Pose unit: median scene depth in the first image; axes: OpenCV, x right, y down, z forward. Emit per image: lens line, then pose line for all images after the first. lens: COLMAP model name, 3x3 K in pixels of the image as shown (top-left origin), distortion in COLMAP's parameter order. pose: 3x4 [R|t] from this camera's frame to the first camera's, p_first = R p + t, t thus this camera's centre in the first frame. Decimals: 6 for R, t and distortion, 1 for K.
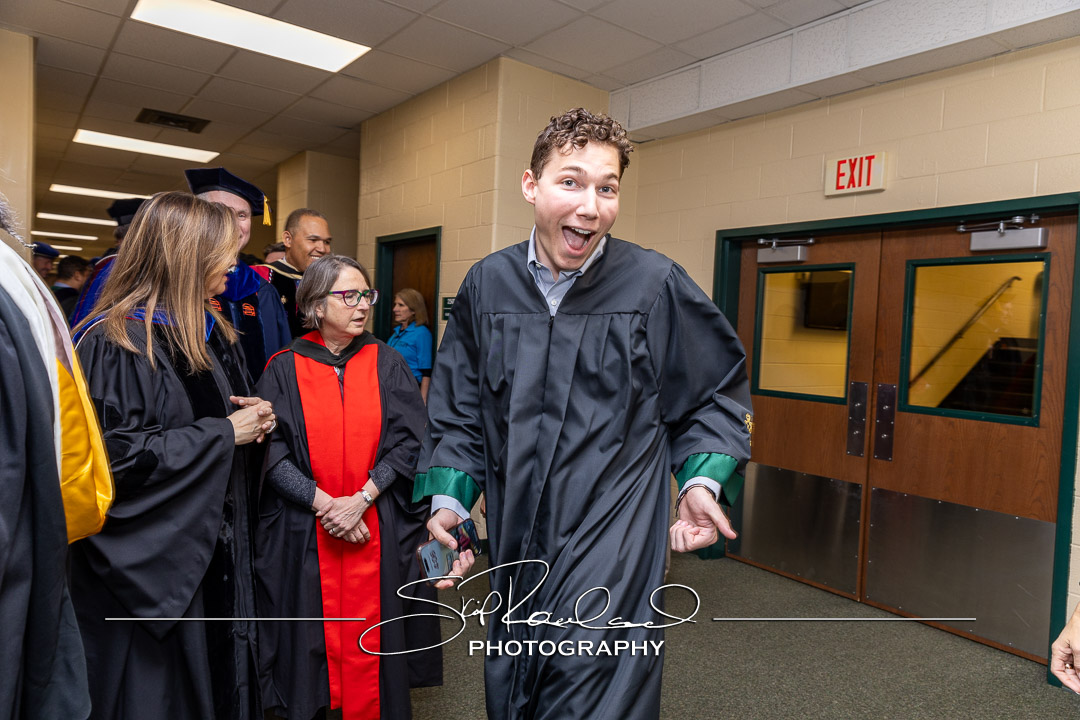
lens RADIAL K [[714.1, 0, 538.4], [0, 714.1, 355.8], [0, 0, 1]] dist [0.004973, 0.006462]
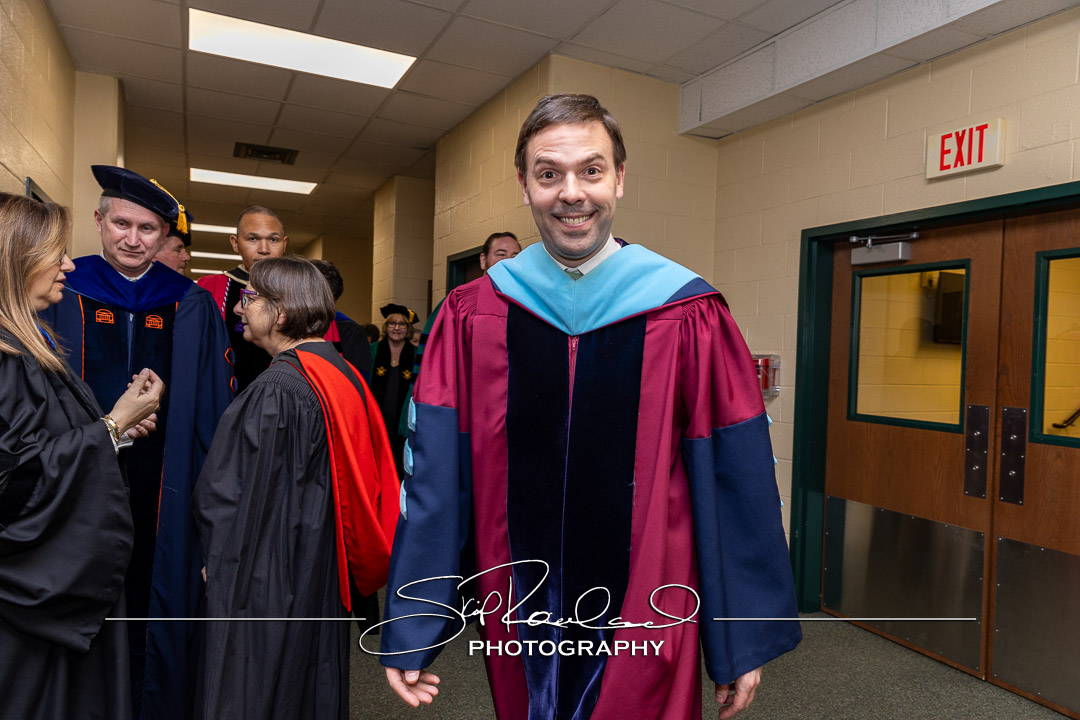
lens RADIAL K [[714.1, 0, 536.8], [0, 714.1, 362.2], [0, 0, 1]] dist [0.004973, 0.006462]
pose [[0.980613, -0.009791, -0.195710, 0.115349], [0.004392, 0.999598, -0.028000, 0.008232], [0.195906, 0.026598, 0.980262, 0.103656]]
